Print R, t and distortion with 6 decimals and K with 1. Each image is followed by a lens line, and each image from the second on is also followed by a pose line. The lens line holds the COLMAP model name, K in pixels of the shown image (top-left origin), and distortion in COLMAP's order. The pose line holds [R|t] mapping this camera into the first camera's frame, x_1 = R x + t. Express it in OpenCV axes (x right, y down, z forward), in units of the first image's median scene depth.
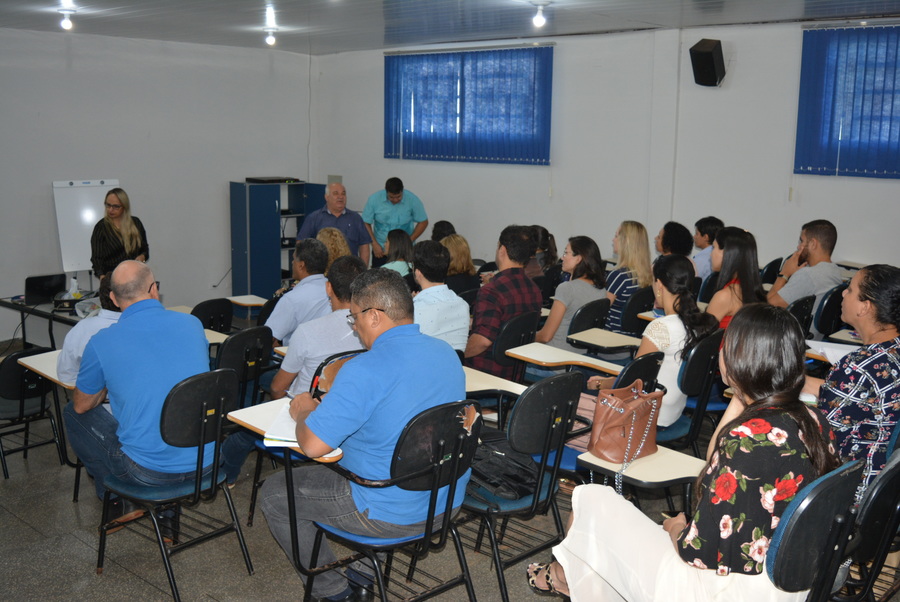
lens RADIAL K [[958.8, 0, 456.6], [0, 958.8, 297.4], [0, 0, 1]] dist [-0.027068, 0.000000]
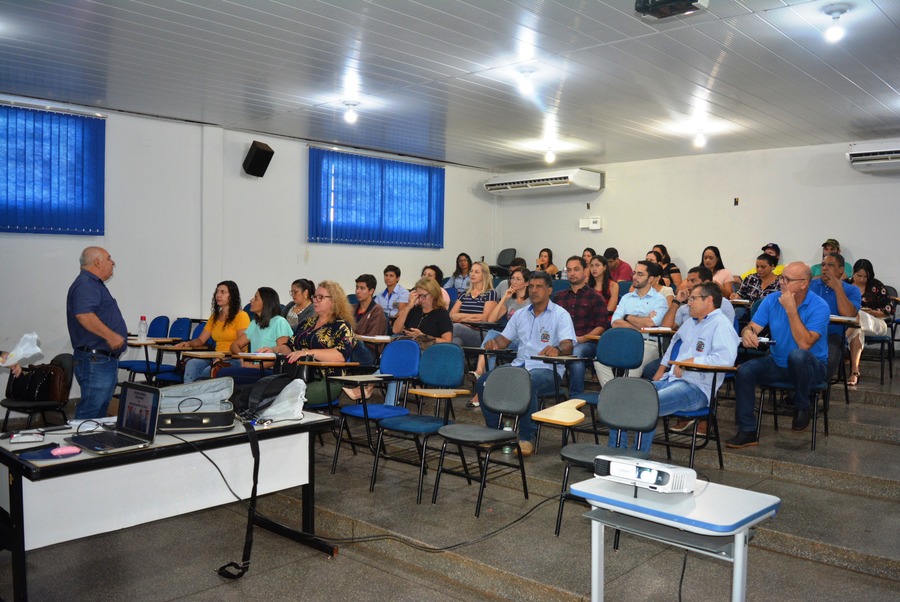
lens RADIAL K [[796.9, 0, 454.9], [0, 796.9, 309.2], [0, 0, 1]] dist [0.052803, -0.018300]
pose [[0.046587, -0.071341, 0.996363, -0.940920], [0.154840, 0.985906, 0.063352, -0.074303], [-0.986841, 0.151325, 0.056977, 0.766214]]
